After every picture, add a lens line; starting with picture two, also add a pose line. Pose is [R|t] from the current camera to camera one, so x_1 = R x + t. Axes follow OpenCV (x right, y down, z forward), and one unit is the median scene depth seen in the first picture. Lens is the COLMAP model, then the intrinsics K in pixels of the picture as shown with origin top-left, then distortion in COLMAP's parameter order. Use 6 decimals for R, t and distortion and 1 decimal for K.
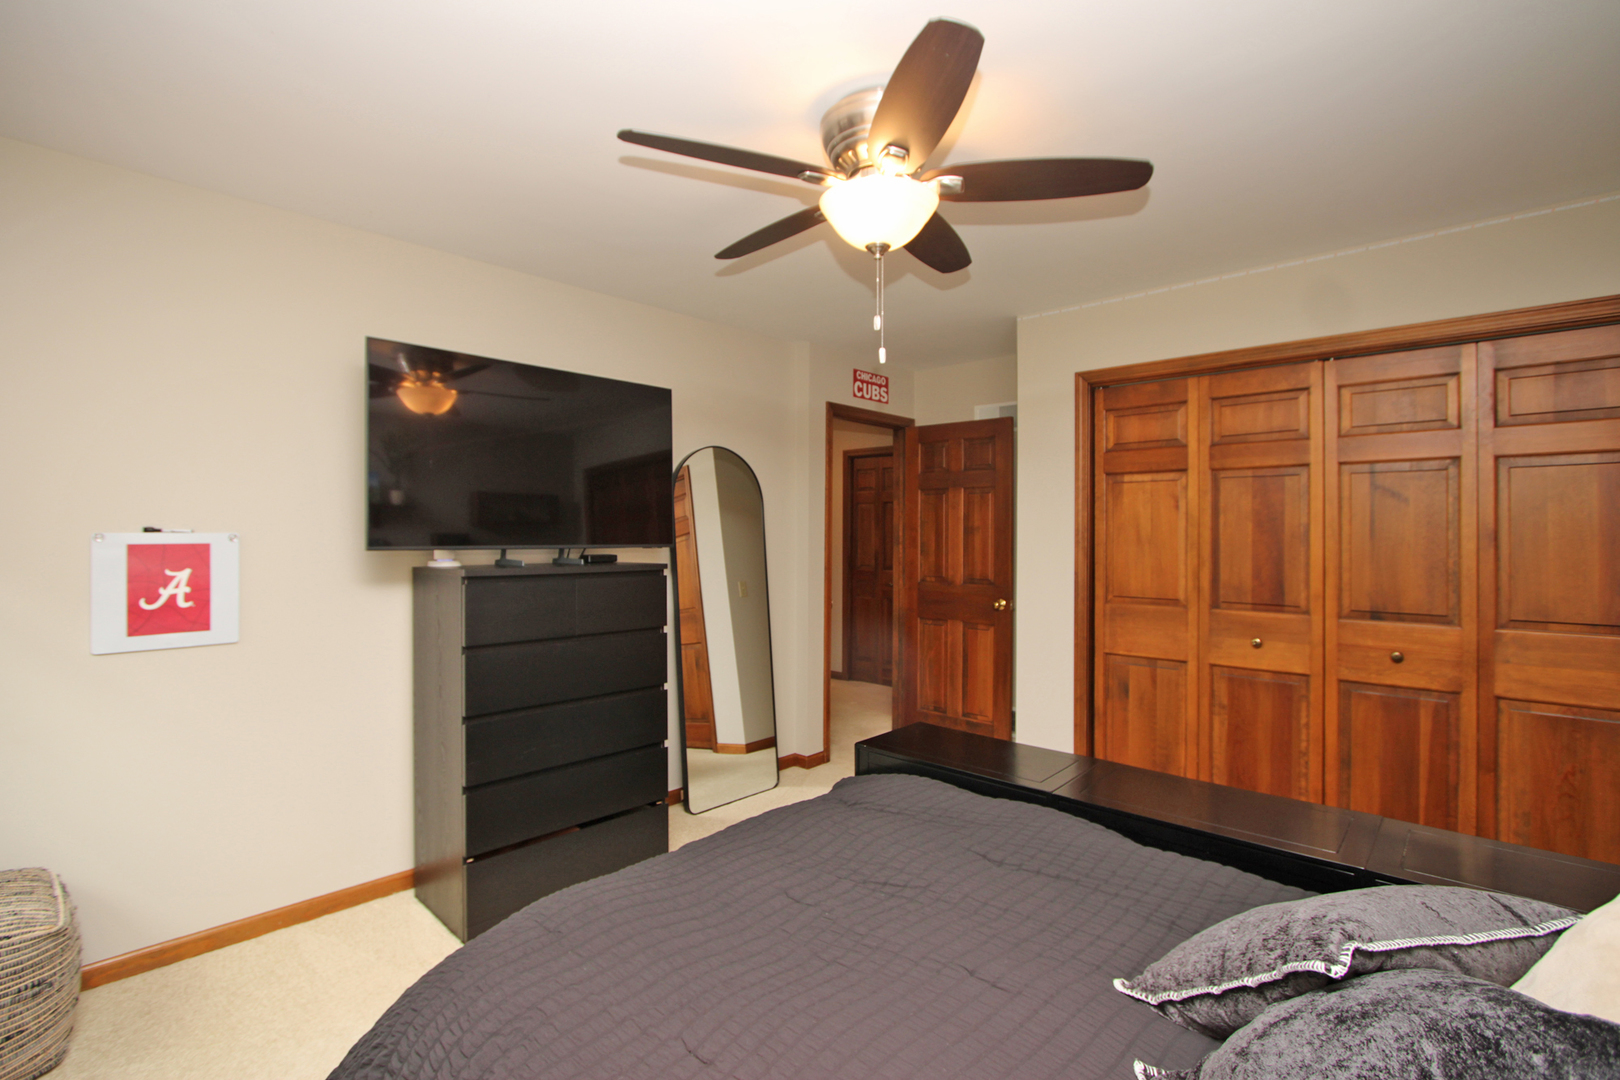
lens RADIAL K [[739.7, 0, 817.9], [0, 739.7, 535.7], [0, 0, 1]] dist [-0.017676, 0.001671]
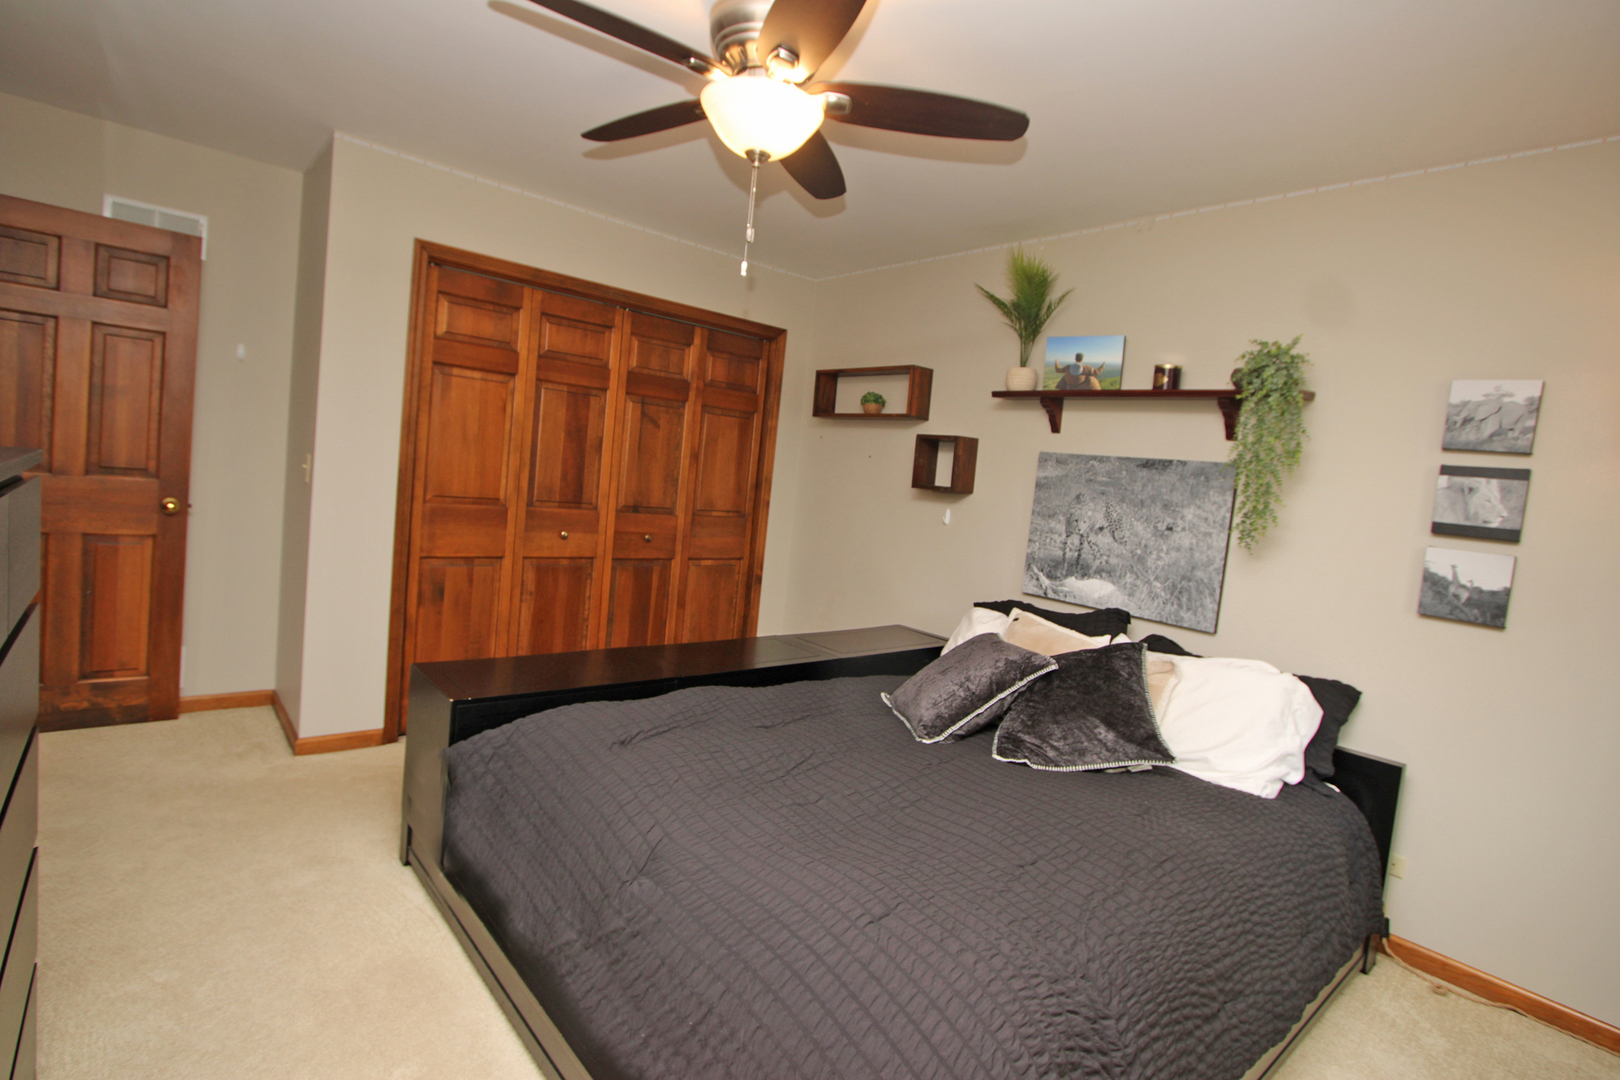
lens RADIAL K [[814.0, 0, 805.5], [0, 814.0, 516.3], [0, 0, 1]] dist [0.006942, 0.001247]
pose [[0.126333, -0.053353, 0.990552, -0.610445], [-0.099989, 0.992782, 0.066226, -0.008385], [-0.986936, -0.107411, 0.120086, 0.442781]]
